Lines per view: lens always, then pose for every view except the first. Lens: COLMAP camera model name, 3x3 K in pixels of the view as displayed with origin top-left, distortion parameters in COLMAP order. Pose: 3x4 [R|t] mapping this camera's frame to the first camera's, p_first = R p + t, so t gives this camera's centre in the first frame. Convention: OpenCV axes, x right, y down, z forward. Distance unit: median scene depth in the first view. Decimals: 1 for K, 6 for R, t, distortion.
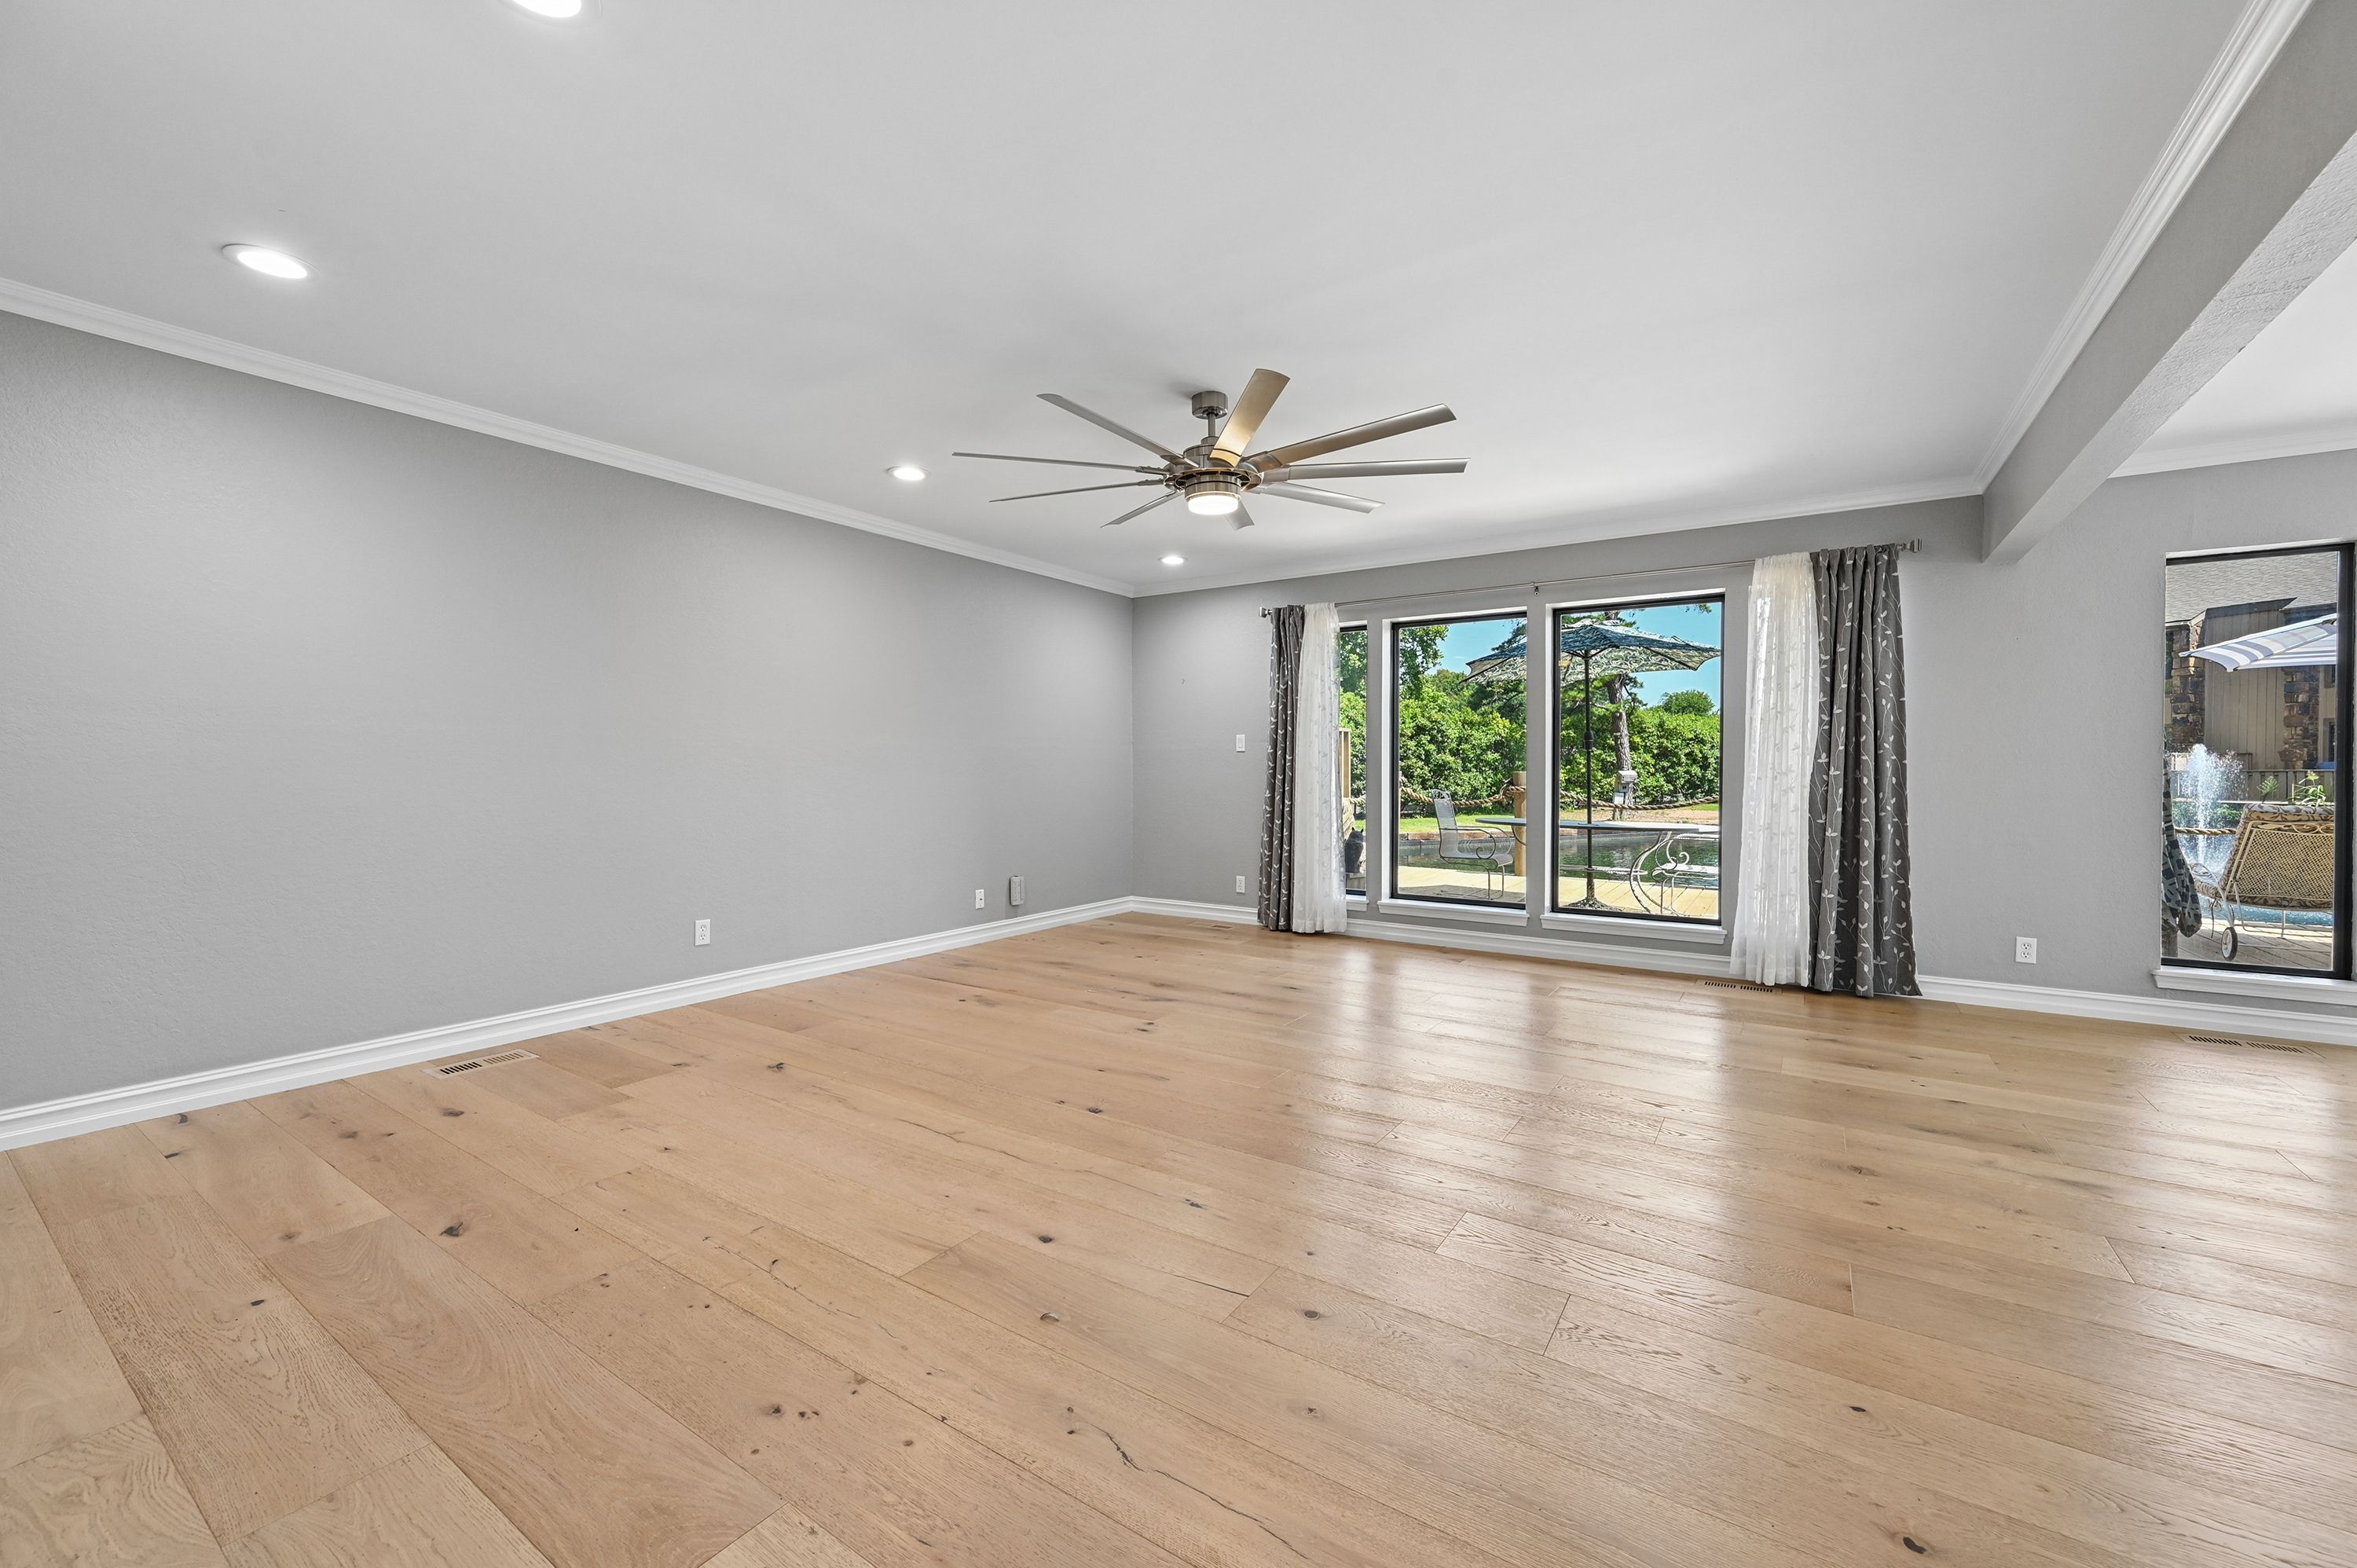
lens RADIAL K [[935.9, 0, 1187.8], [0, 935.9, 782.7], [0, 0, 1]] dist [0.000550, 0.000013]
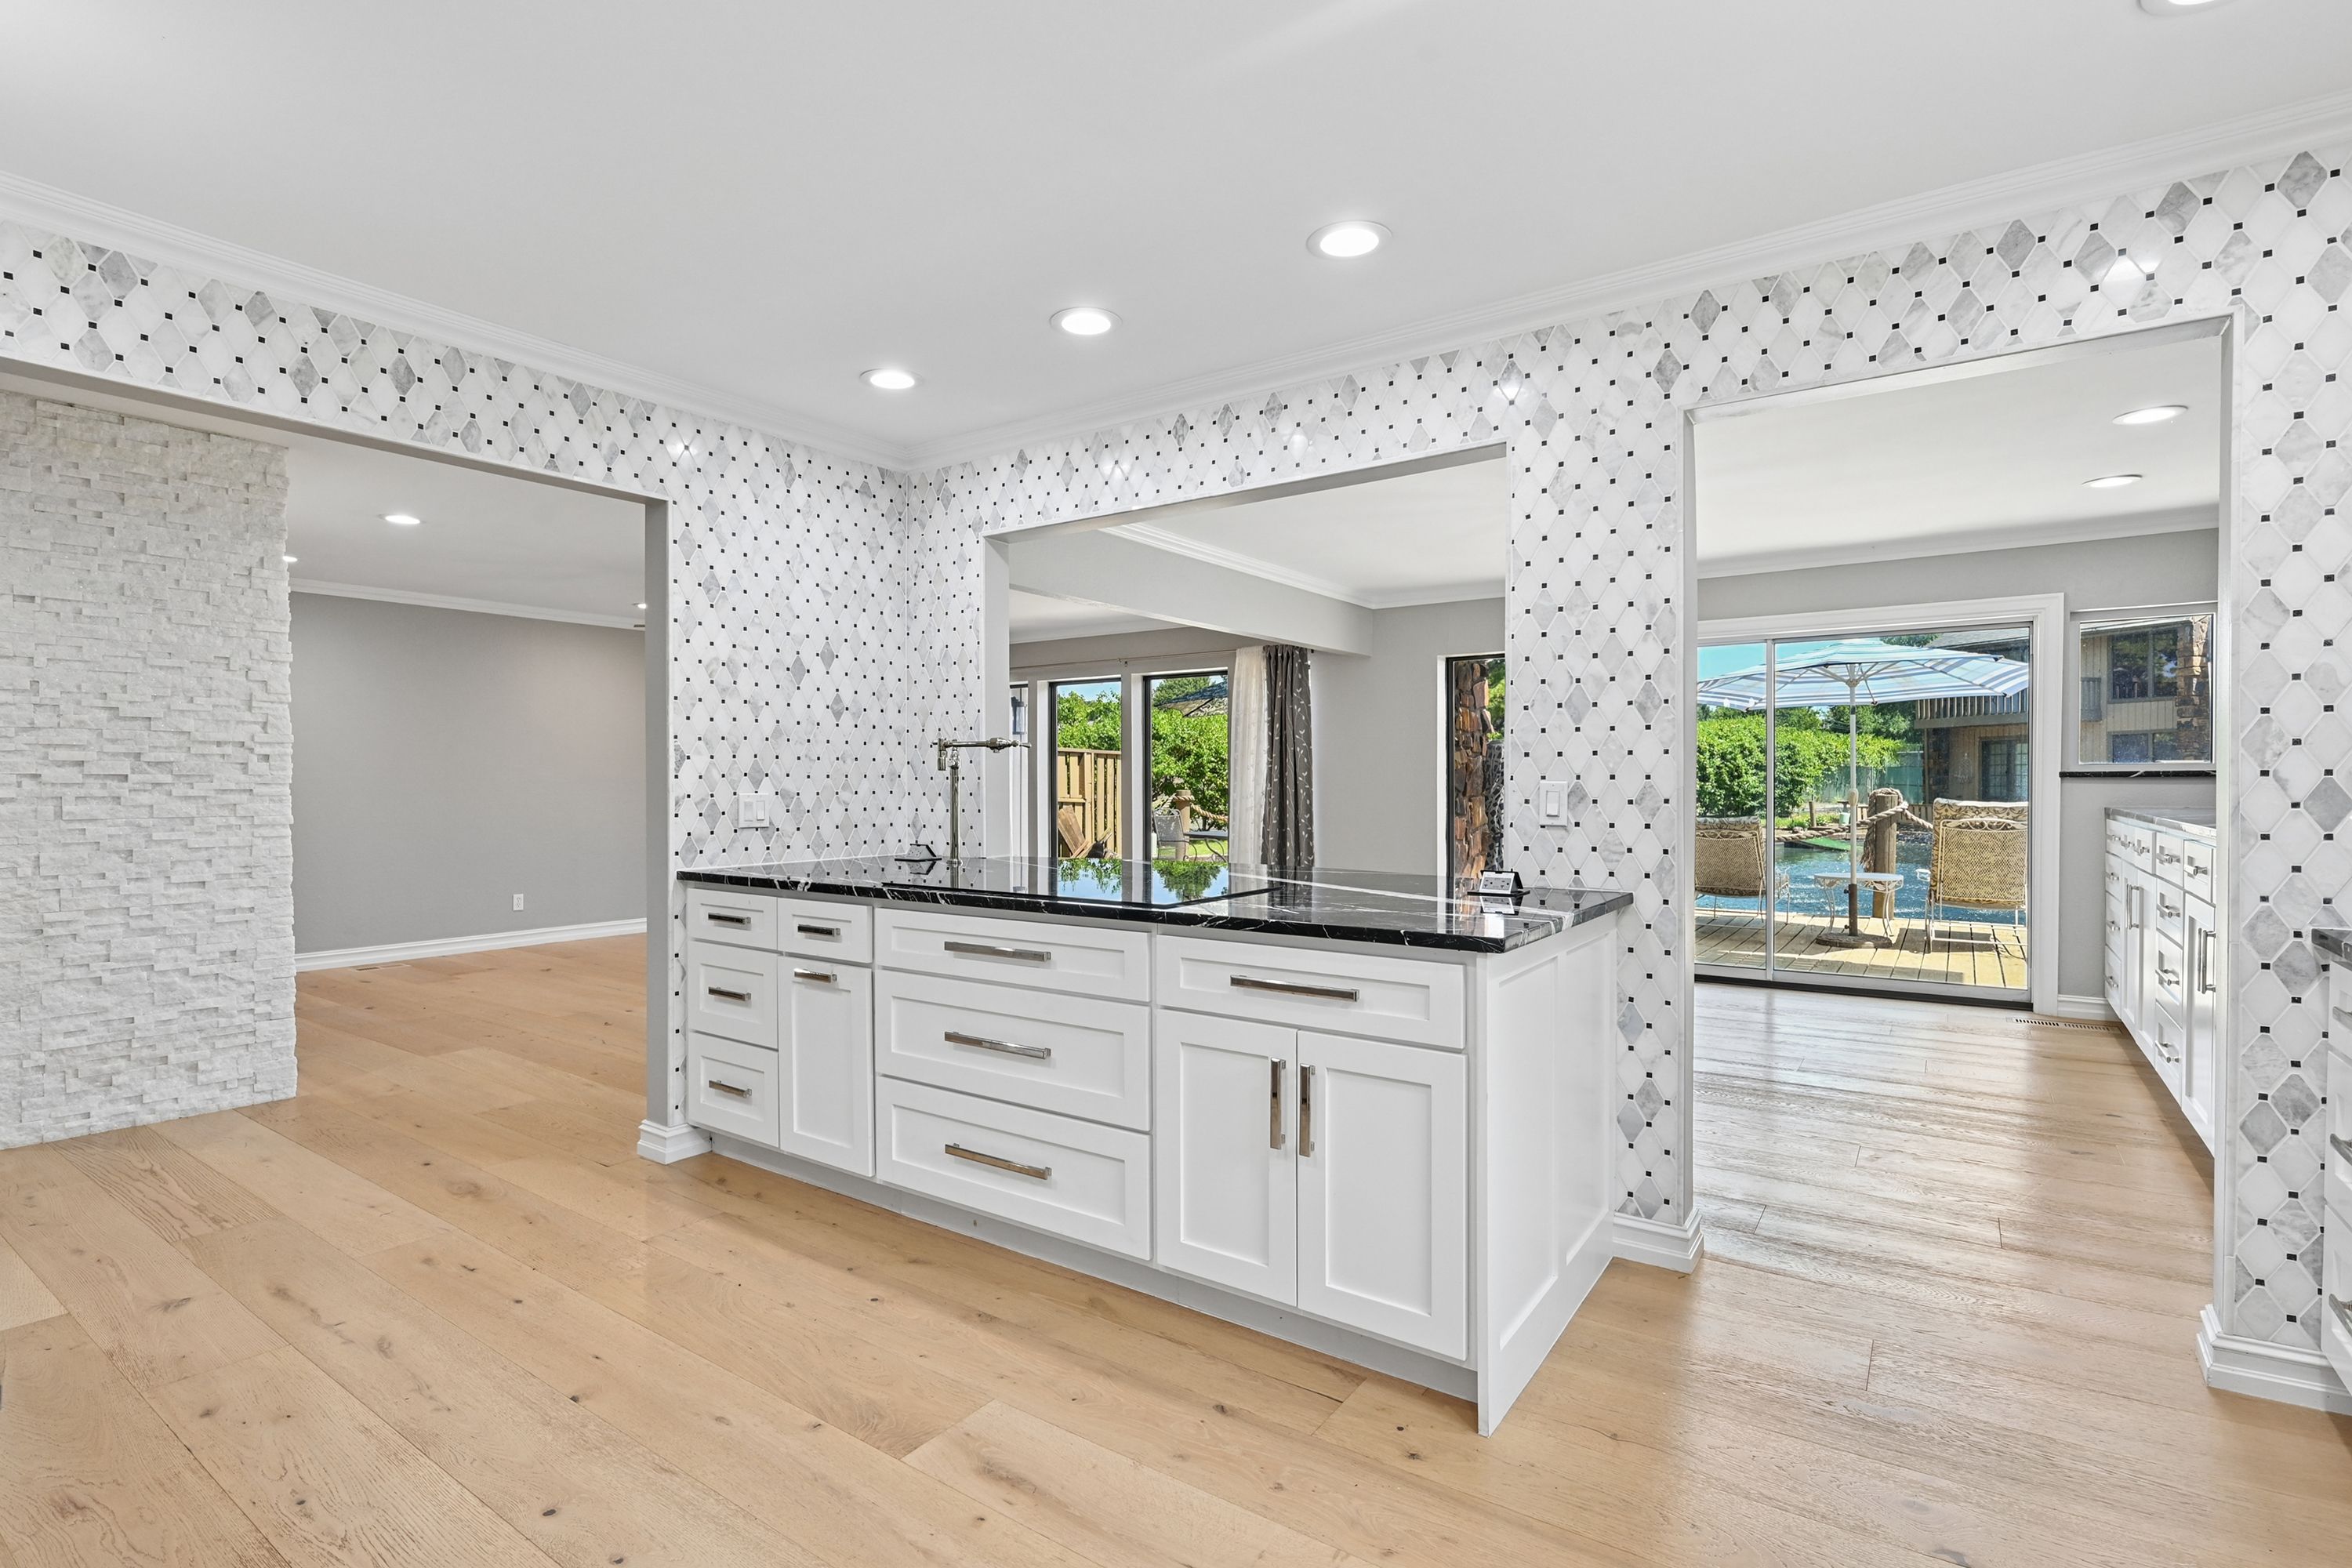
lens RADIAL K [[1123.0, 0, 1201.4], [0, 1123.0, 798.0], [0, 0, 1]] dist [0.010052, 0.000768]
pose [[0.999972, -0.005781, -0.004652, 0.562354], [0.005792, 0.999980, 0.002472, -0.012894], [0.004638, -0.002499, 0.999986, -0.779301]]
